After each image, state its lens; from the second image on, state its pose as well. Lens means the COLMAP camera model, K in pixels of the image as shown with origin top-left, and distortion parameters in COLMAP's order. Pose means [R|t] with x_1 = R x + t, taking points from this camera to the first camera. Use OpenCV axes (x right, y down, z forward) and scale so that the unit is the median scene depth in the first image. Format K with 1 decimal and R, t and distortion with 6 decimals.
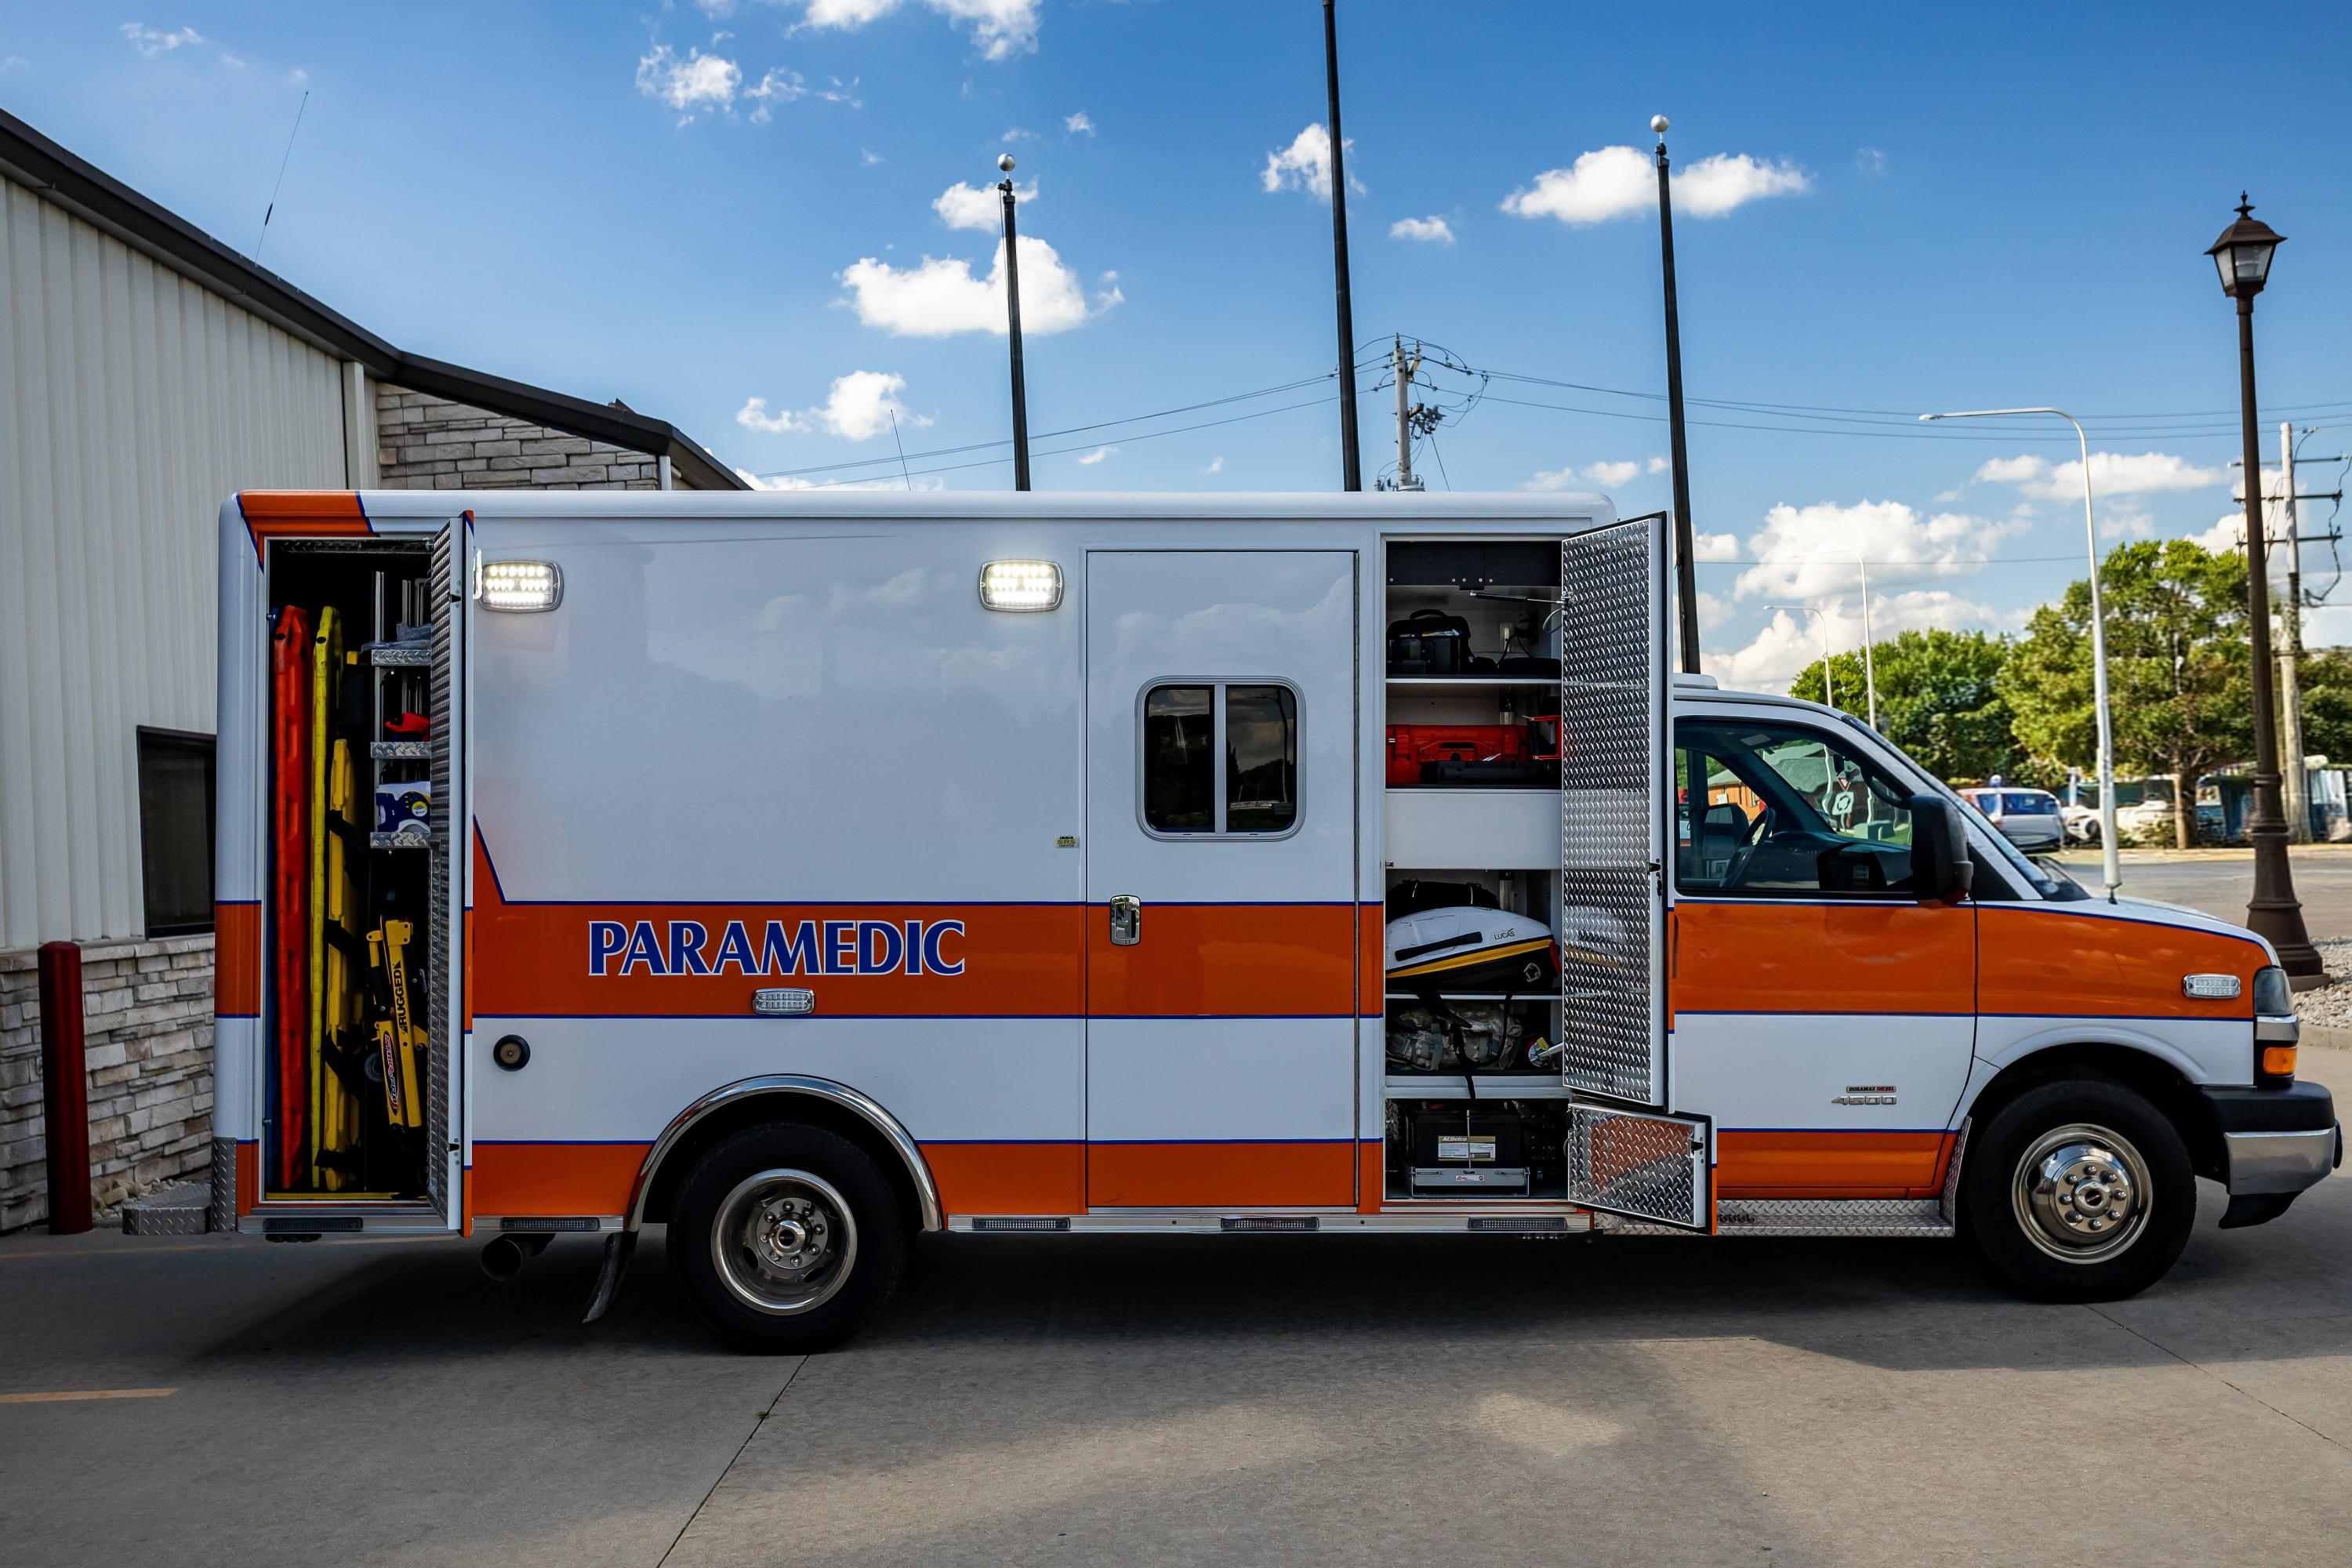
lens RADIAL K [[2304.6, 0, 1222.6], [0, 2304.6, 787.7], [0, 0, 1]] dist [0.009489, 0.000000]
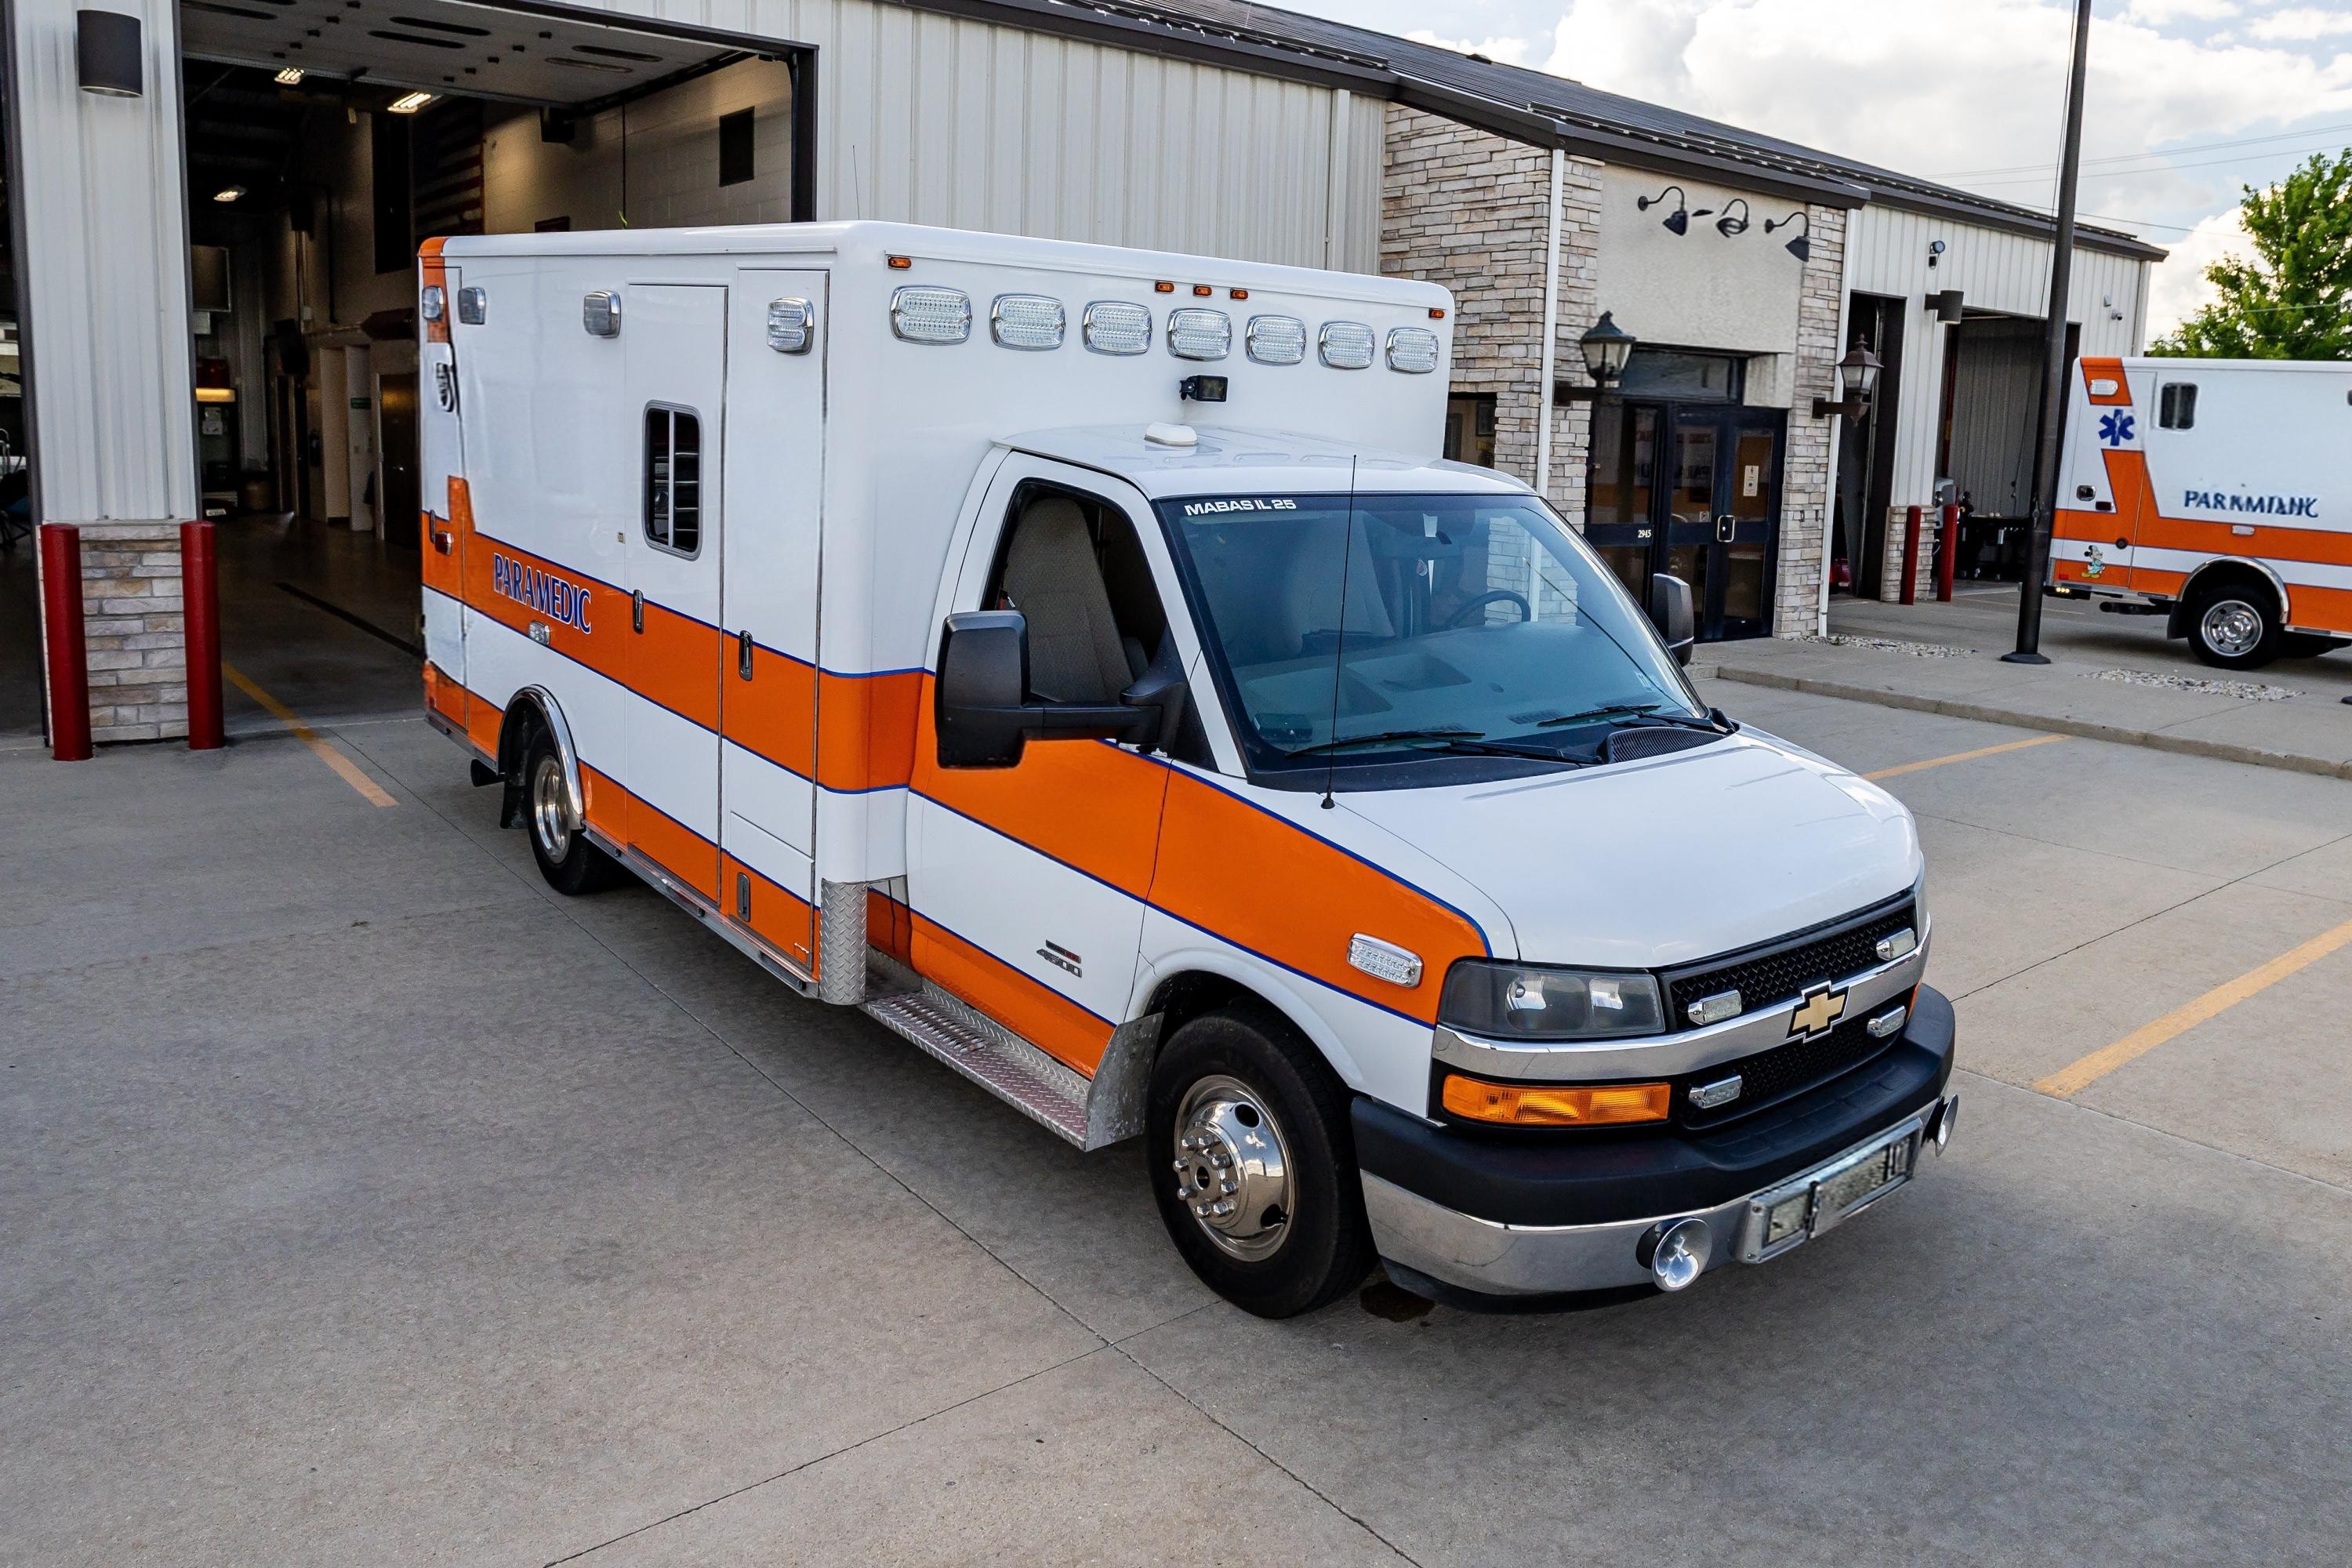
lens RADIAL K [[1712.1, 0, 1295.4], [0, 1712.1, 623.4], [0, 0, 1]] dist [-0.012505, 0.008122]
pose [[0.642091, 0.161308, -0.749466, 0.795363], [-0.052185, 0.984542, 0.167195, -0.094814], [0.764850, -0.068244, 0.640583, 0.691111]]
